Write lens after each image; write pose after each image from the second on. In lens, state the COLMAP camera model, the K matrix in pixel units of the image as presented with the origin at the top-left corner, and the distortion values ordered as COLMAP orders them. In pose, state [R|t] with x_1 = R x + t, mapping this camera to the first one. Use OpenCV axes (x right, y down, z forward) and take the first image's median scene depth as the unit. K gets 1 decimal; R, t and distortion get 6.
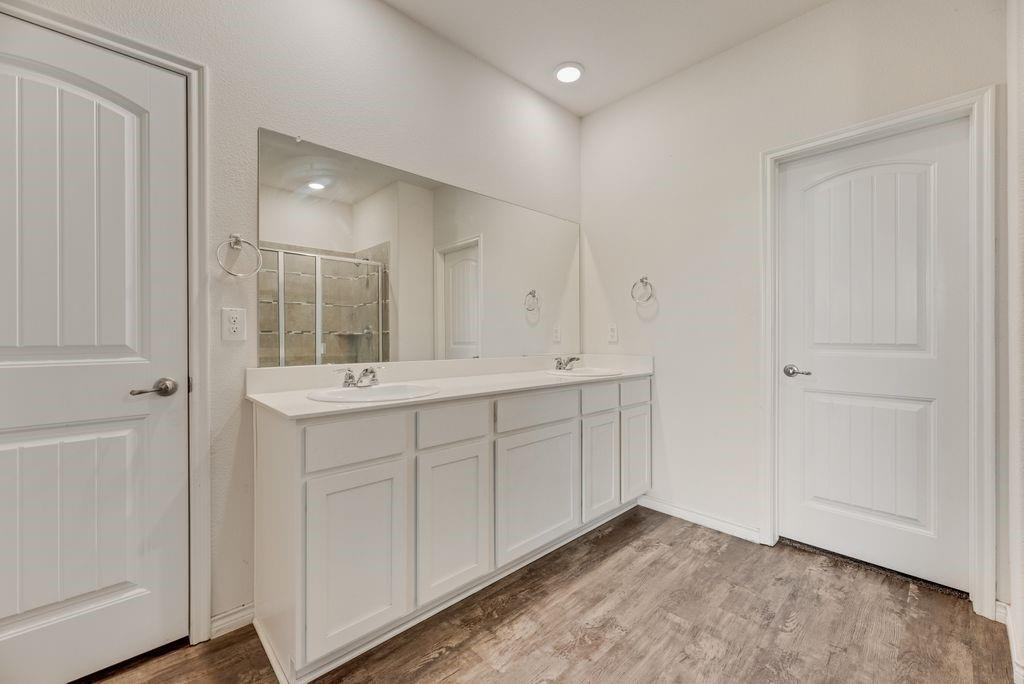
lens RADIAL K [[413.4, 0, 516.8], [0, 413.4, 348.7], [0, 0, 1]] dist [-0.013383, -0.000106]
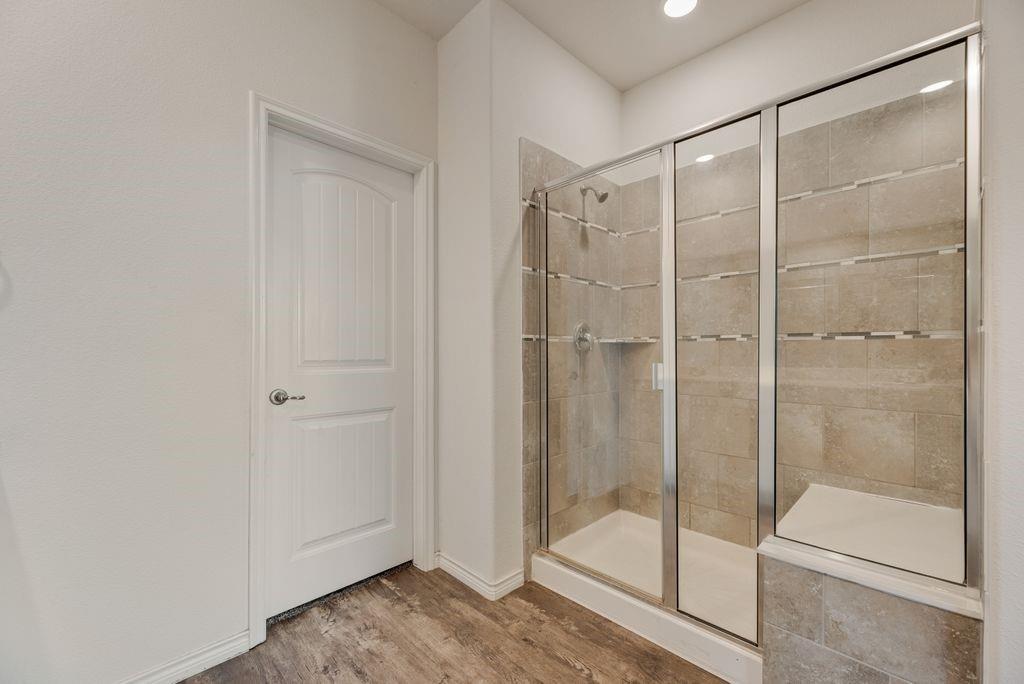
lens RADIAL K [[413.4, 0, 516.8], [0, 413.4, 348.7], [0, 0, 1]] dist [-0.013383, -0.000106]
pose [[-0.033790, -0.000925, 0.999429, -0.124405], [0.022430, 0.999747, 0.001683, -0.029352], [-0.999177, 0.022474, -0.033761, 0.592481]]
